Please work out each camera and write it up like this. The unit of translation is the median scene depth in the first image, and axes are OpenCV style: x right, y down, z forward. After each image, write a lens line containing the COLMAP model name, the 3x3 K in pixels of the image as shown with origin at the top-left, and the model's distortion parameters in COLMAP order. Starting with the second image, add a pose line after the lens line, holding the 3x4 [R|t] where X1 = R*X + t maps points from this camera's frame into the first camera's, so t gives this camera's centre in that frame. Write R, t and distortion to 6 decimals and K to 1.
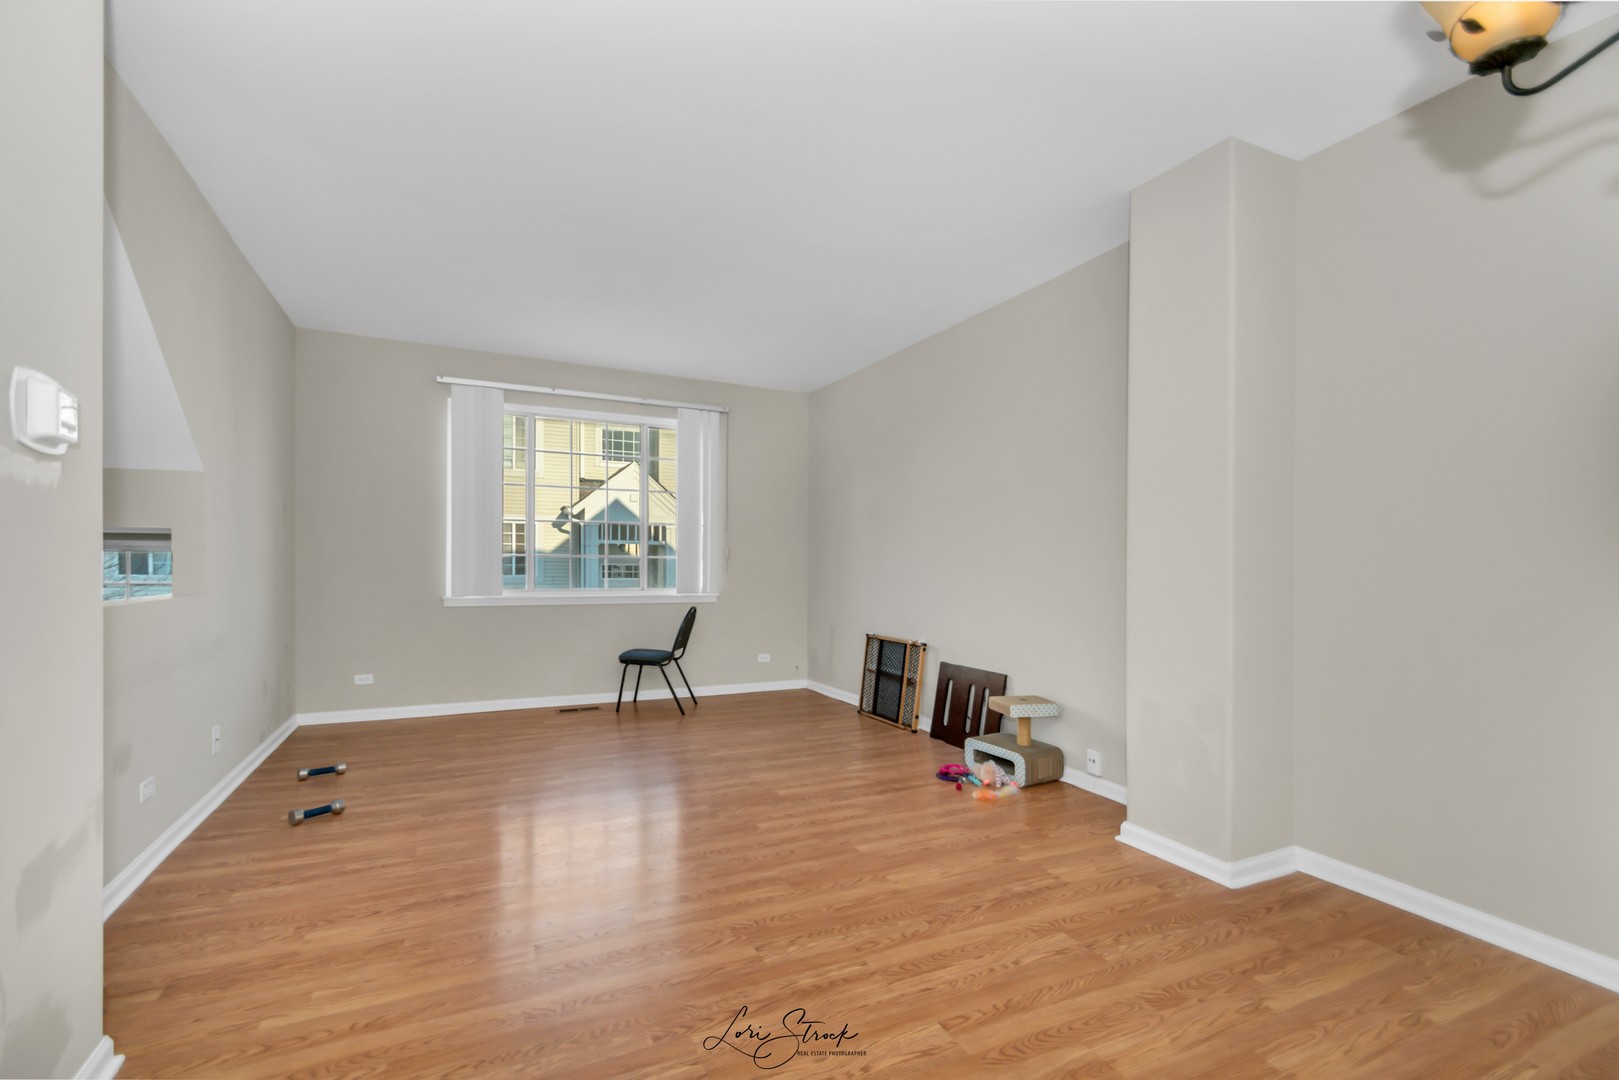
lens RADIAL K [[725.8, 0, 805.1], [0, 725.8, 550.1], [0, 0, 1]] dist [0.003169, 0.000319]
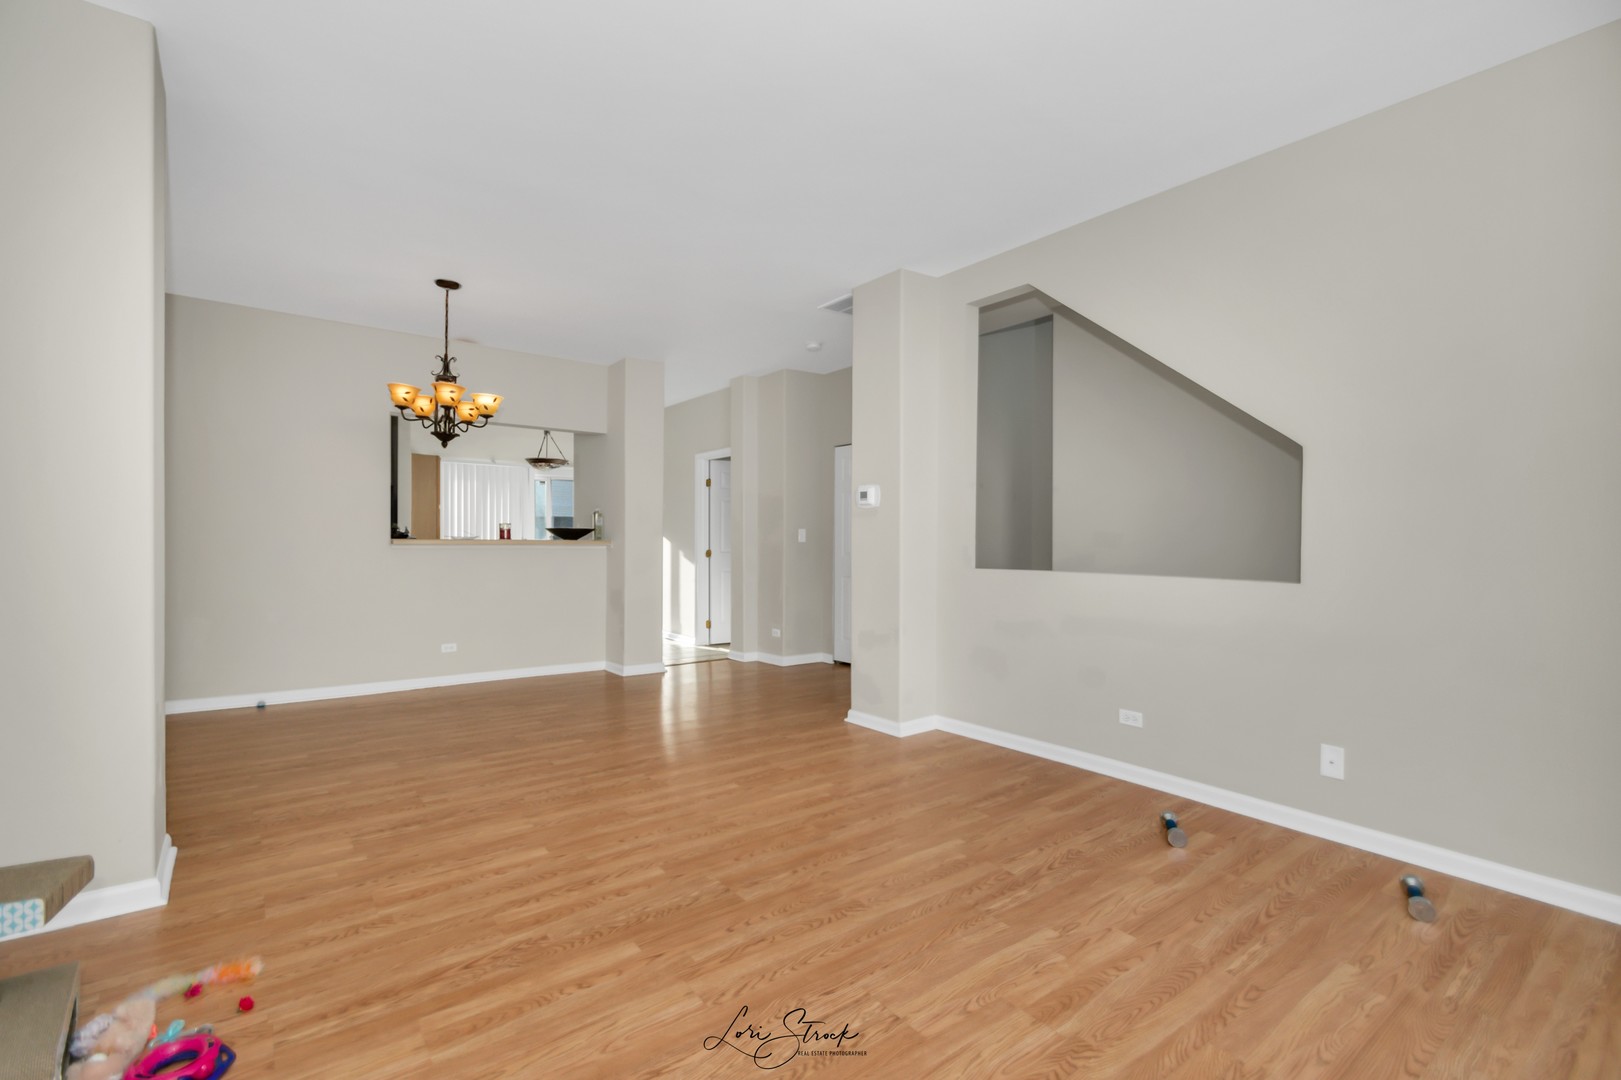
lens RADIAL K [[726.7, 0, 814.5], [0, 726.7, 544.0], [0, 0, 1]] dist [0.003169, 0.000319]
pose [[-0.978435, -0.016647, -0.205885, -0.061680], [-0.014000, 0.999800, -0.014309, 0.036387], [0.206082, -0.011118, -0.978472, 1.951761]]
